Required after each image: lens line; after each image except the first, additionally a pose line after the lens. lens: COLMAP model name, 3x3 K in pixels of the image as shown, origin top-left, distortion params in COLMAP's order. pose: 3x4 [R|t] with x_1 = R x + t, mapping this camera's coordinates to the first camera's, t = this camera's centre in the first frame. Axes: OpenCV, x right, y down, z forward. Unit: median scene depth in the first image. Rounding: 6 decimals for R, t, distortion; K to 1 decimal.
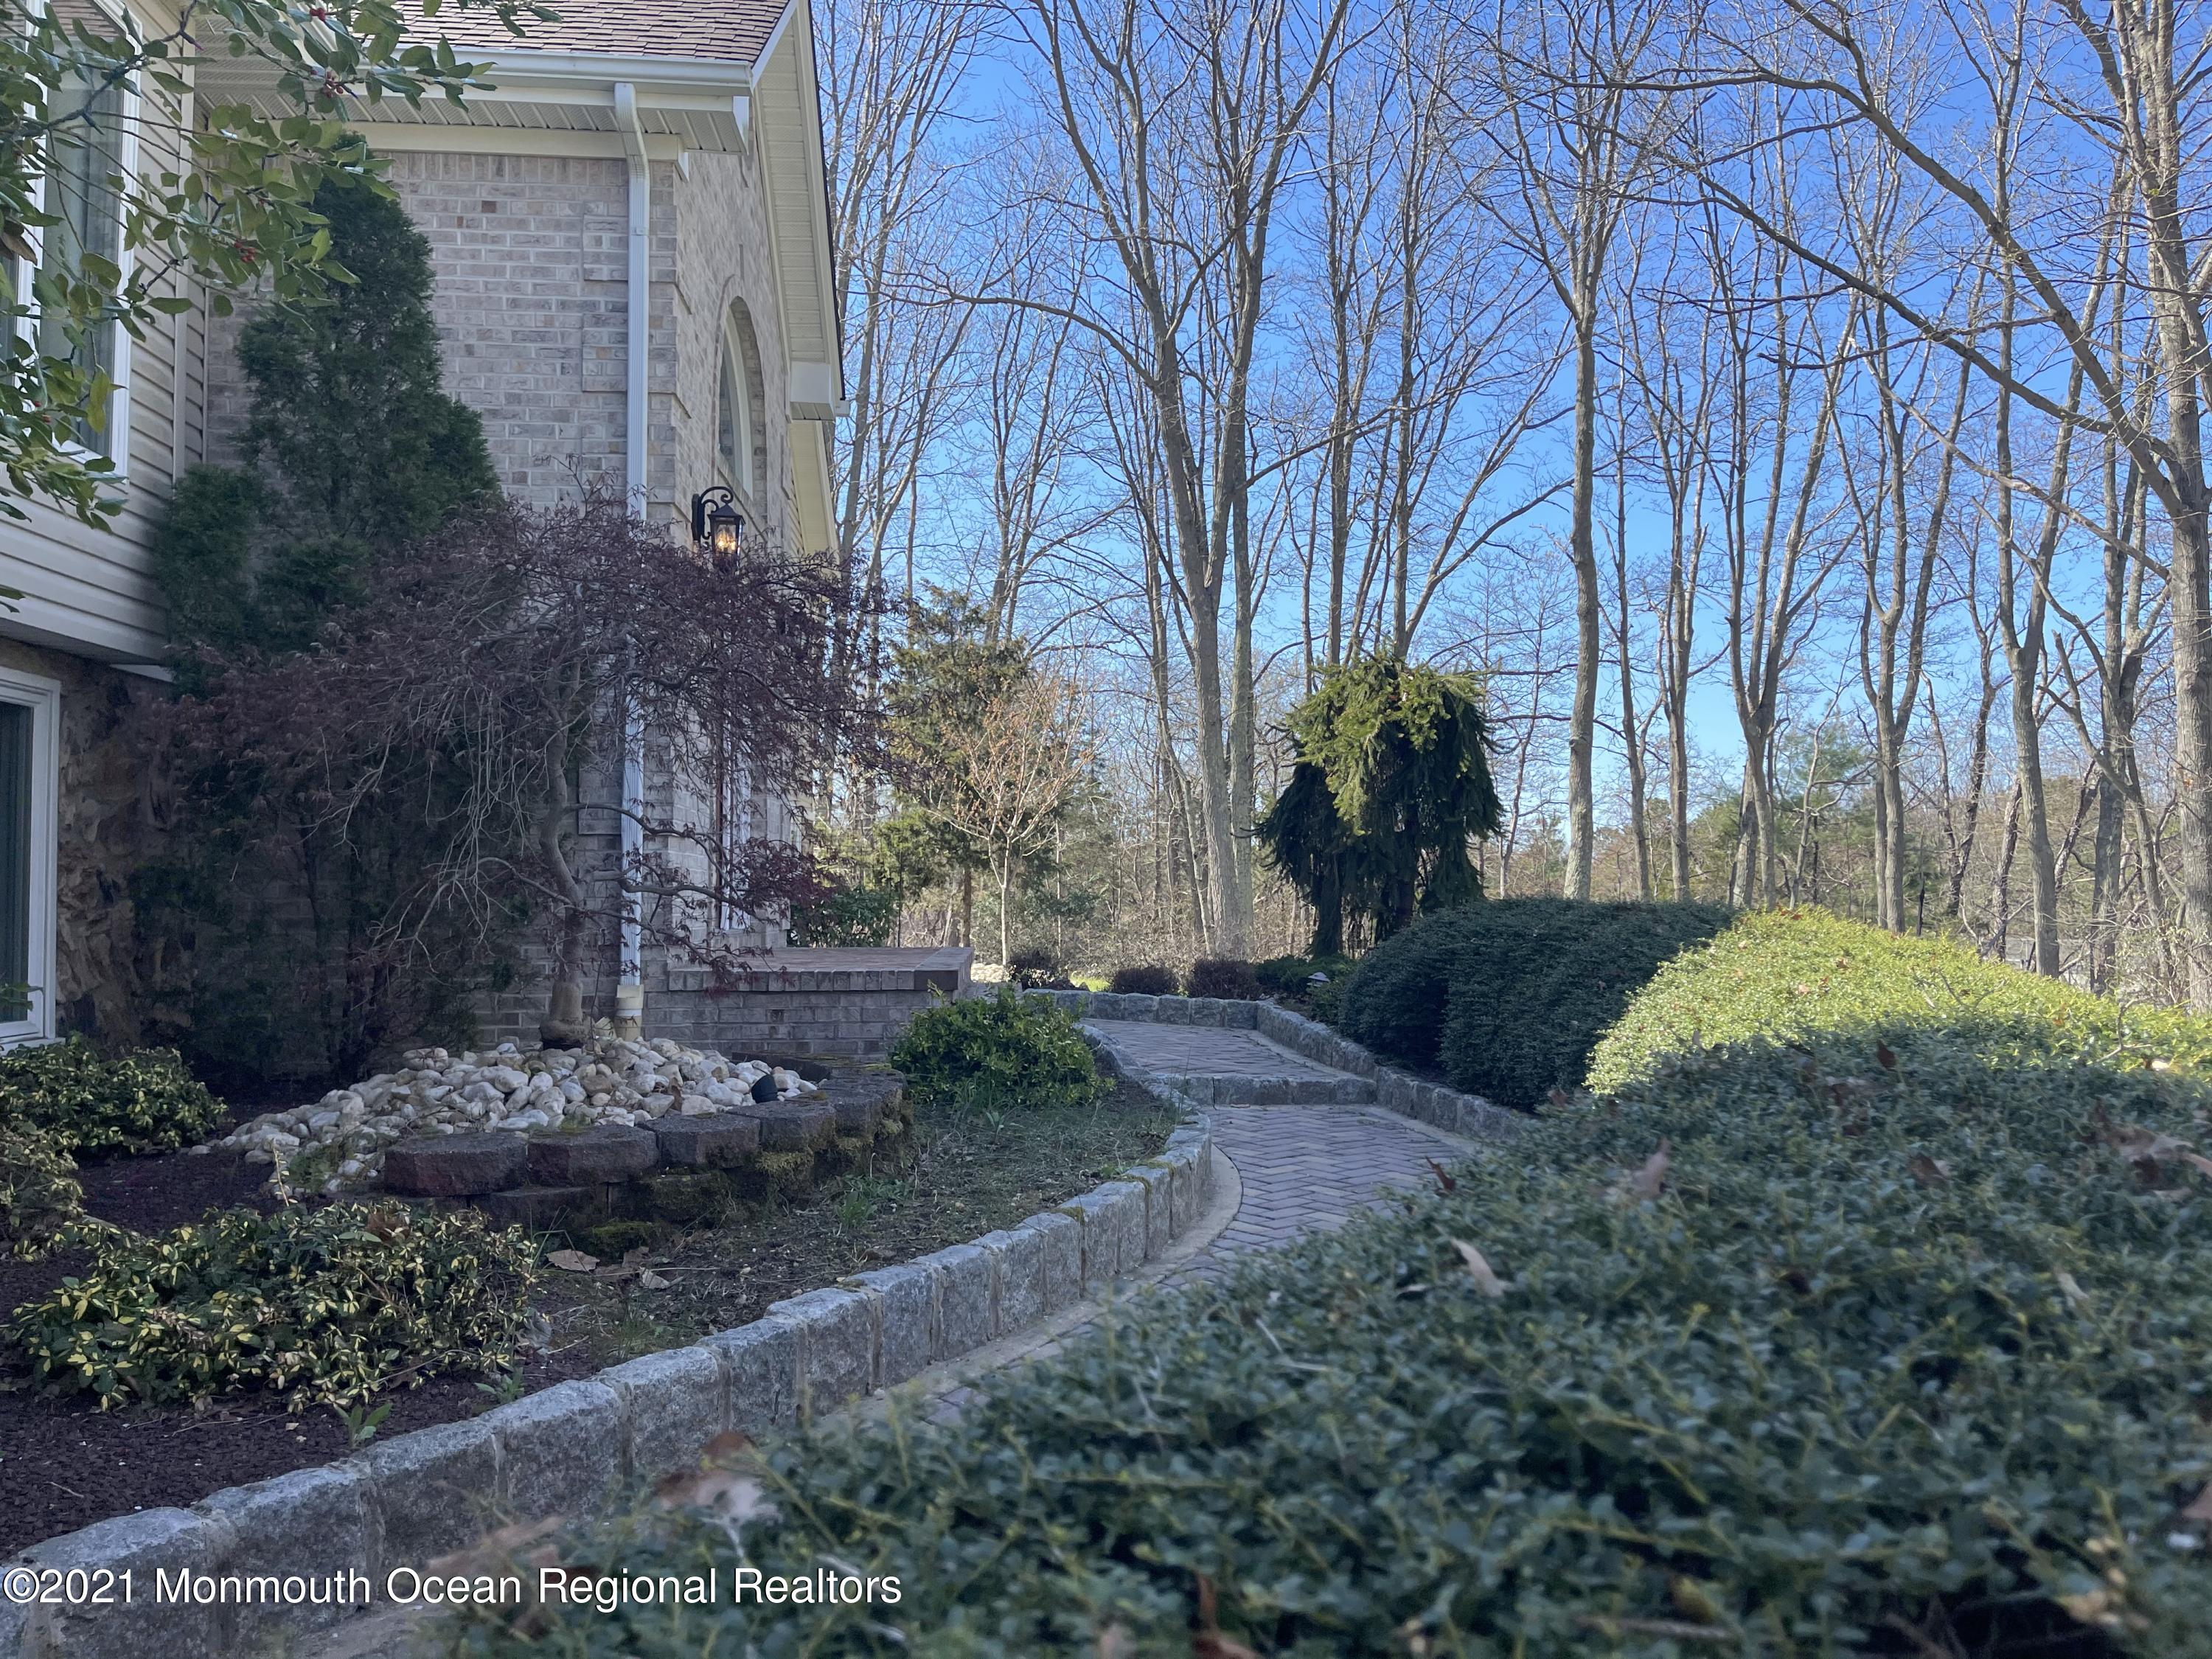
lens RADIAL K [[1648.0, 0, 1115.4], [0, 1648.0, 844.7], [0, 0, 1]] dist [0.059166, -0.072358]
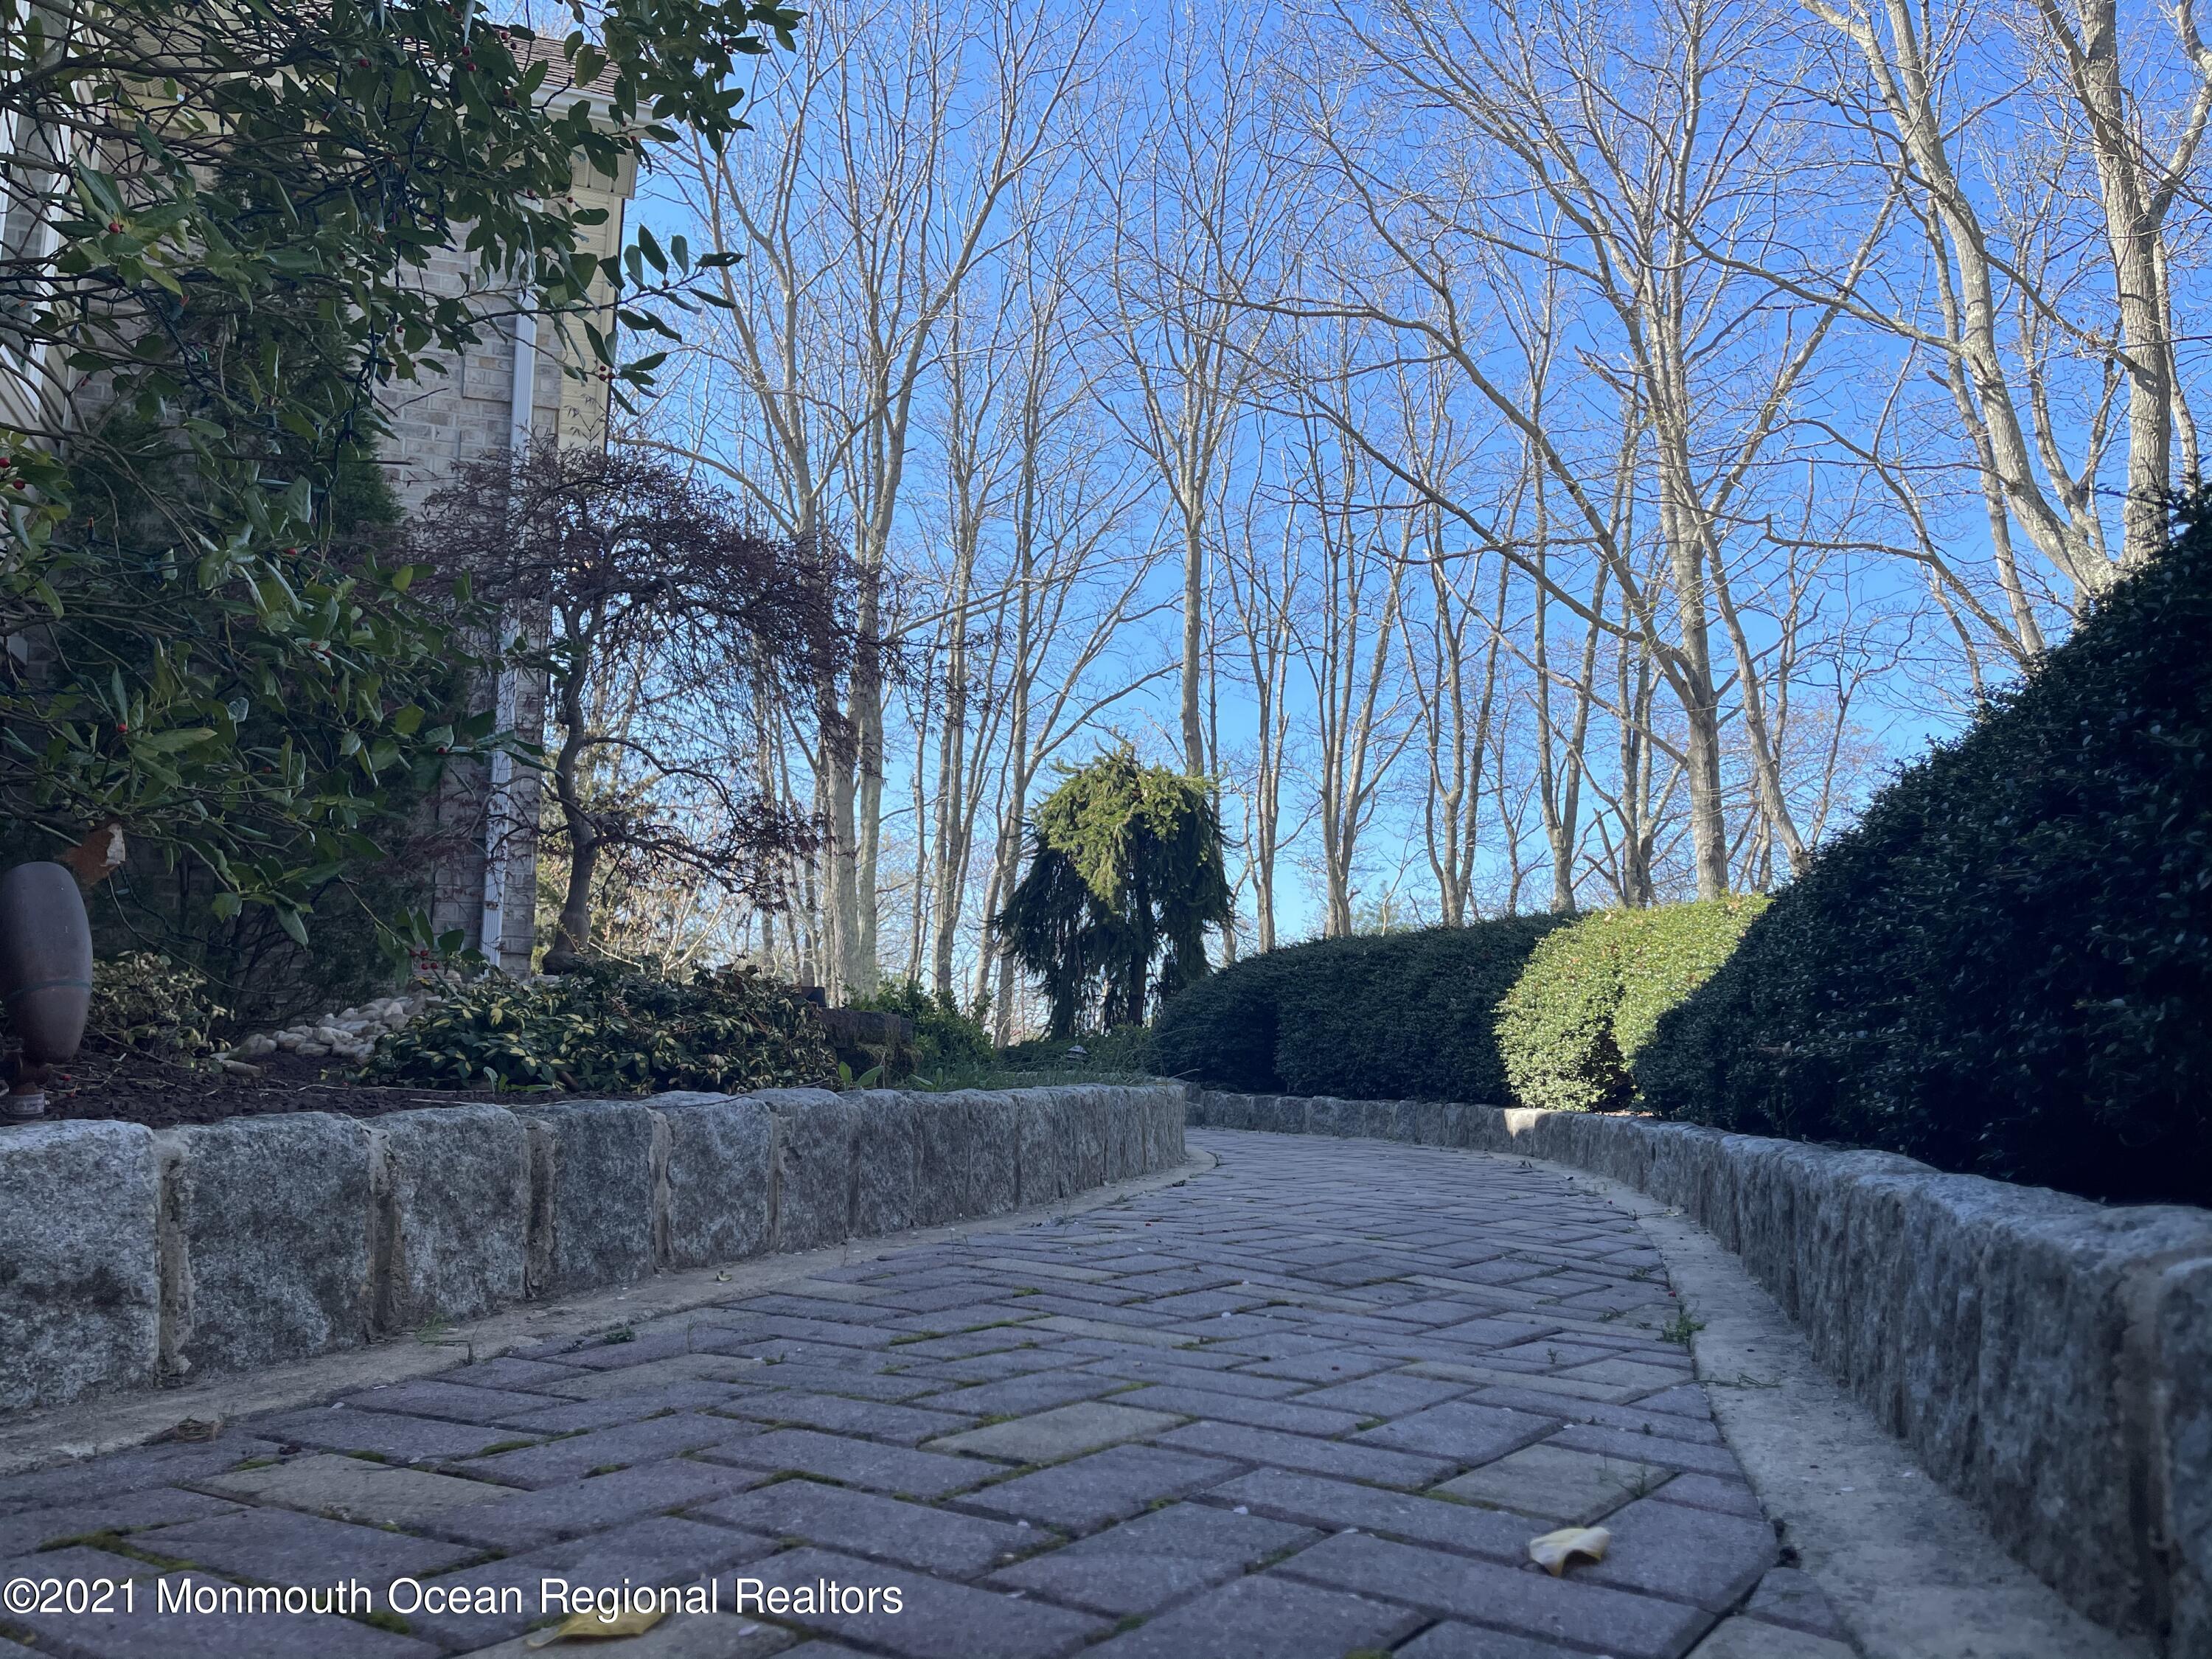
lens RADIAL K [[1648.0, 0, 1100.0], [0, 1648.0, 845.5], [0, 0, 1]] dist [0.059166, -0.072358]
pose [[0.966408, 0.036082, 0.254468, -0.121604], [-0.006400, 0.993168, -0.116519, 0.067429], [-0.256934, 0.110977, 0.960036, -0.018247]]
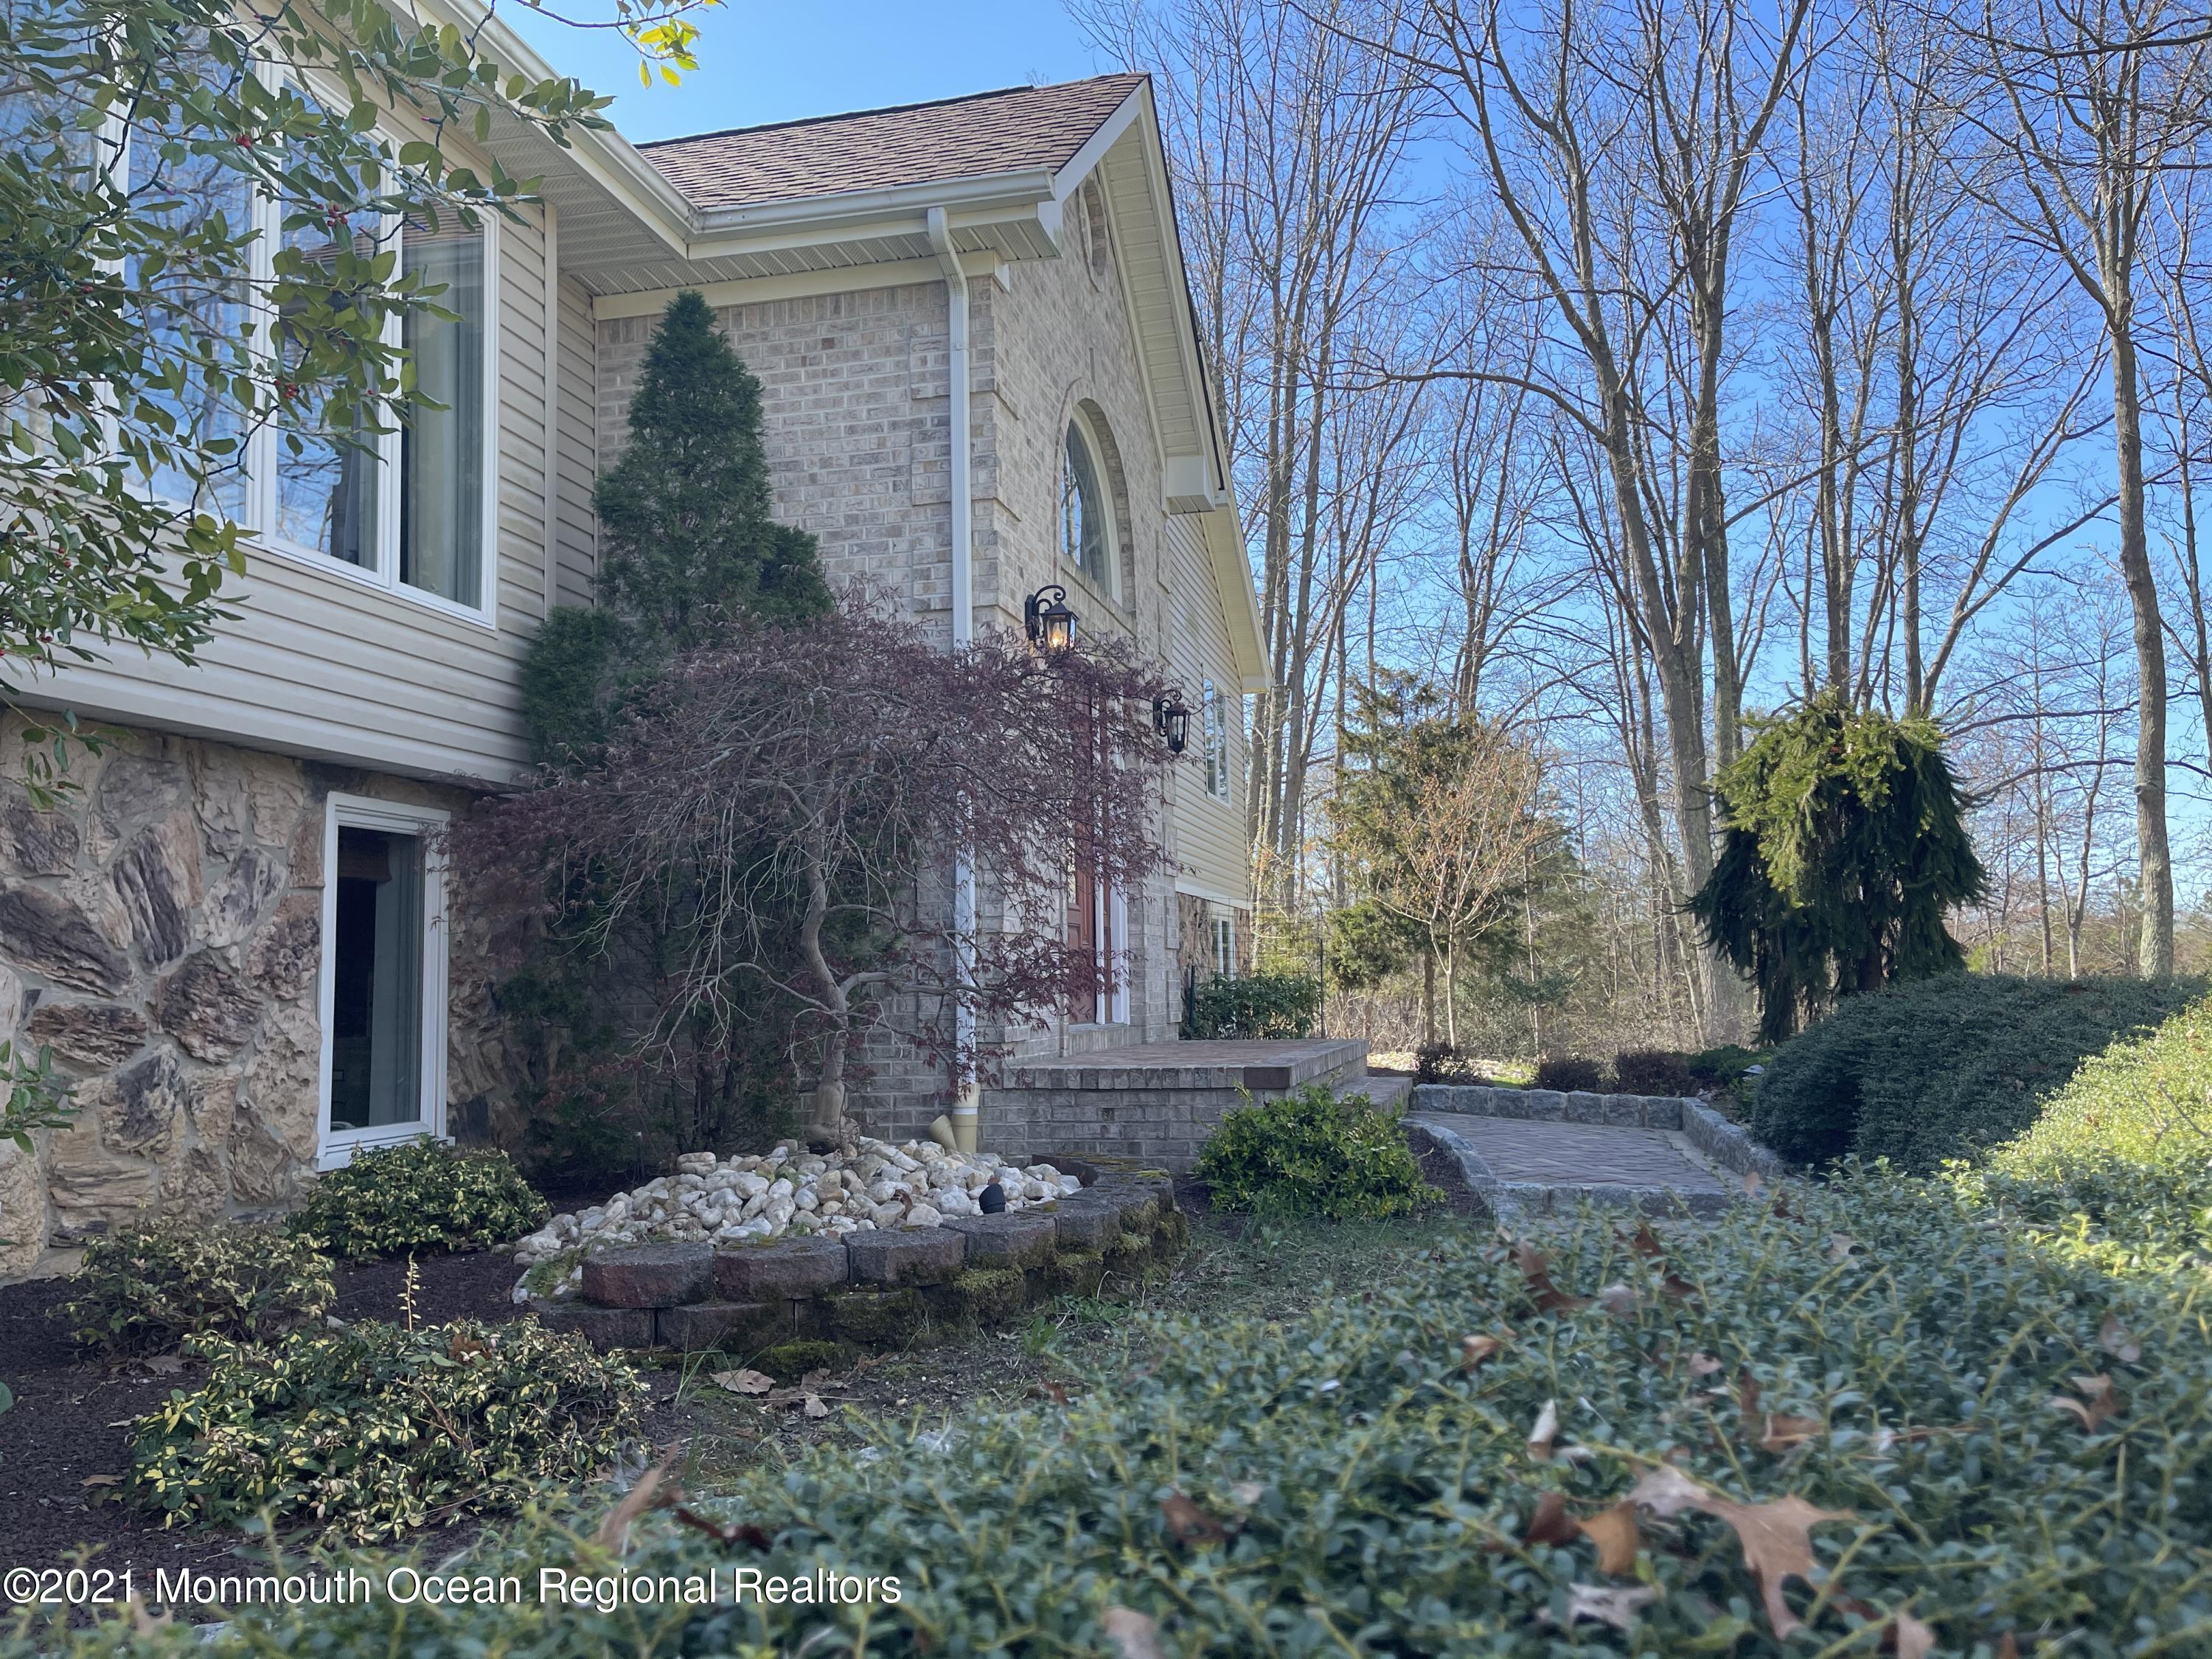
lens RADIAL K [[1648.0, 0, 1115.3], [0, 1648.0, 838.3], [0, 0, 1]] dist [0.059166, -0.072358]
pose [[0.954522, -0.047526, -0.294328, 0.058050], [0.030948, 0.997674, -0.060731, 0.000081], [0.296530, 0.048861, 0.953773, 0.040990]]
